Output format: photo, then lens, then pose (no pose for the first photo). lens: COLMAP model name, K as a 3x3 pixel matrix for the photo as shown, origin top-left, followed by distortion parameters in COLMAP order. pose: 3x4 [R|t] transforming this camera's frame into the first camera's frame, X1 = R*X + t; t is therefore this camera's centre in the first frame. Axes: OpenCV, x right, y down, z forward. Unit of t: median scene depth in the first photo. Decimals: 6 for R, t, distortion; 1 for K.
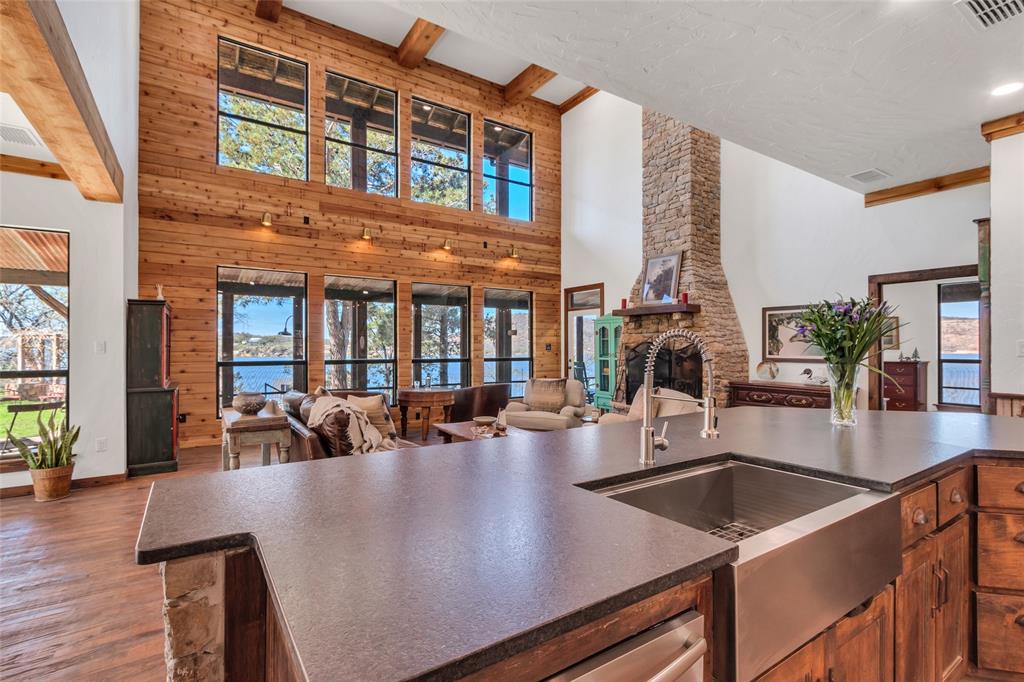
lens RADIAL K [[481.1, 0, 506.7], [0, 481.1, 343.0], [0, 0, 1]] dist [-0.000341, 0.000167]
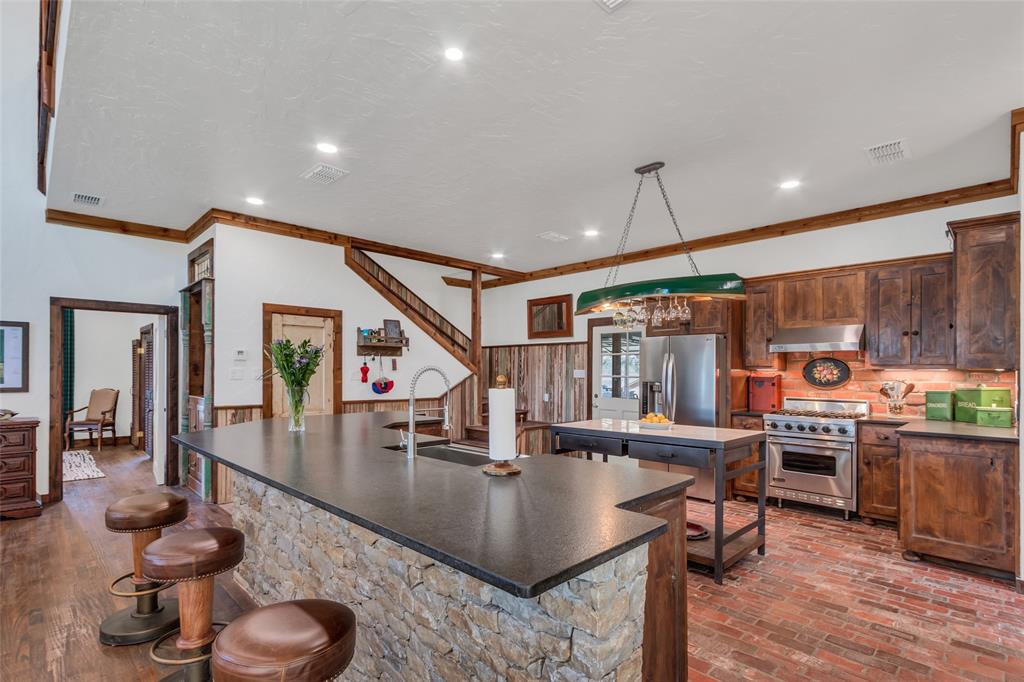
lens RADIAL K [[489.6, 0, 510.8], [0, 489.6, 370.2], [0, 0, 1]] dist [0.003999, 0.000113]
pose [[-0.198205, 0.000428, 0.980160, -0.337304], [-0.007950, 0.999966, -0.002044, -0.001585], [-0.980128, -0.008198, -0.198195, 0.281234]]
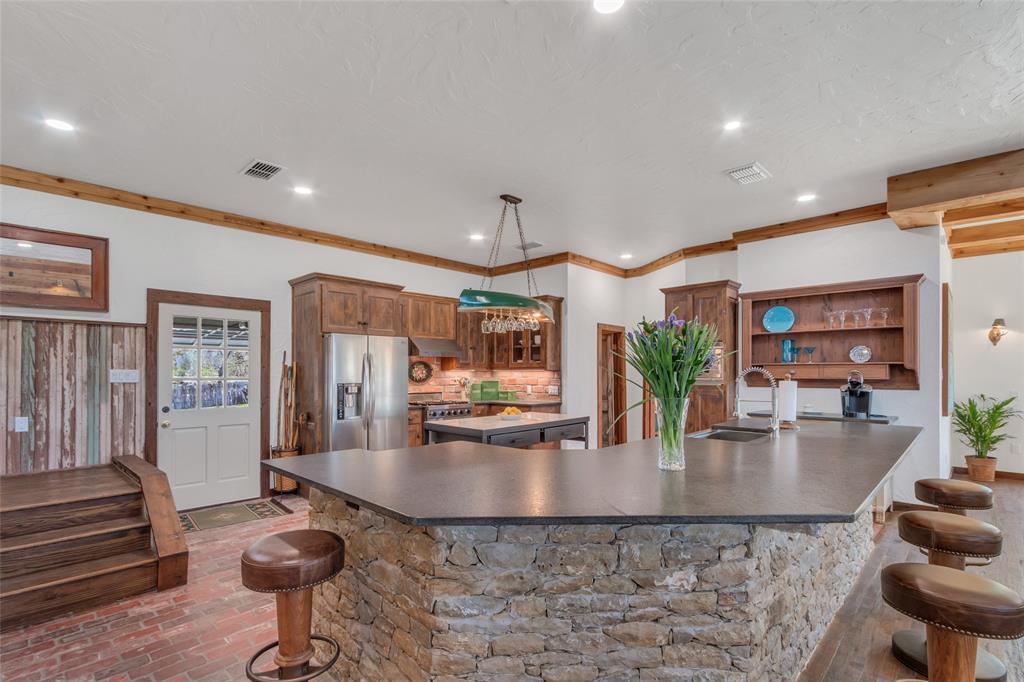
lens RADIAL K [[489.6, 0, 510.8], [0, 489.6, 370.2], [0, 0, 1]] dist [0.003999, 0.000113]
pose [[-0.975832, -0.000690, -0.218520, 0.492431], [0.001250, 0.999961, -0.008738, 0.001579], [0.218517, -0.008800, -0.975793, 0.758762]]
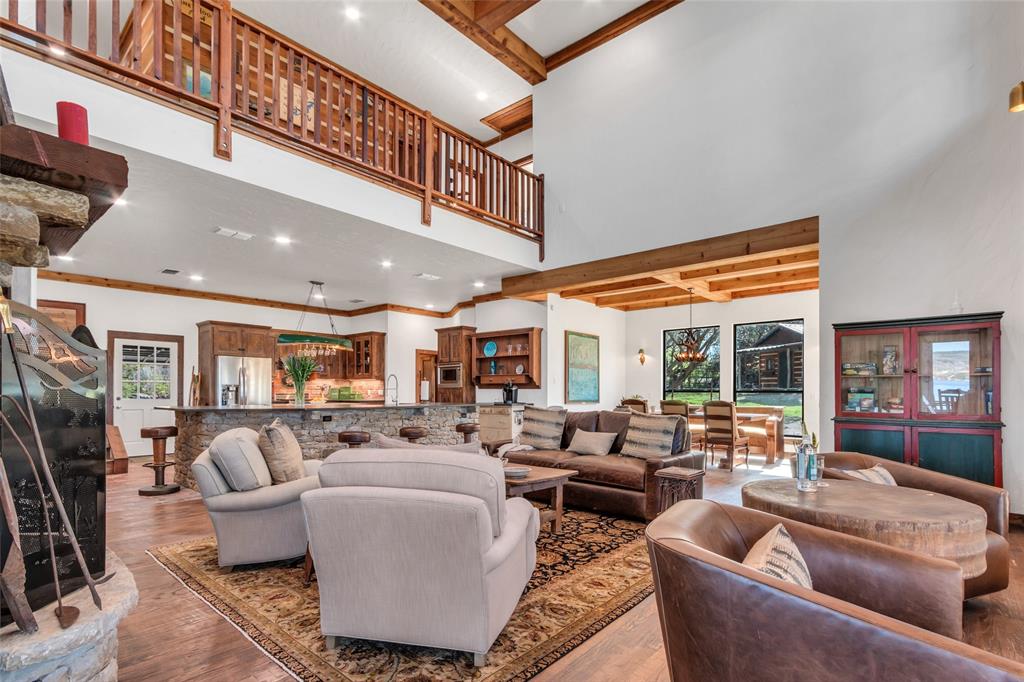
lens RADIAL K [[493.3, 0, 509.8], [0, 493.3, 389.7], [0, 0, 1]] dist [0.002188, 0.000075]
pose [[-0.963022, -0.002838, -0.269408, 0.146752], [-0.001288, 0.999982, -0.005933, 0.041640], [0.269420, -0.005367, -0.963008, 1.569332]]
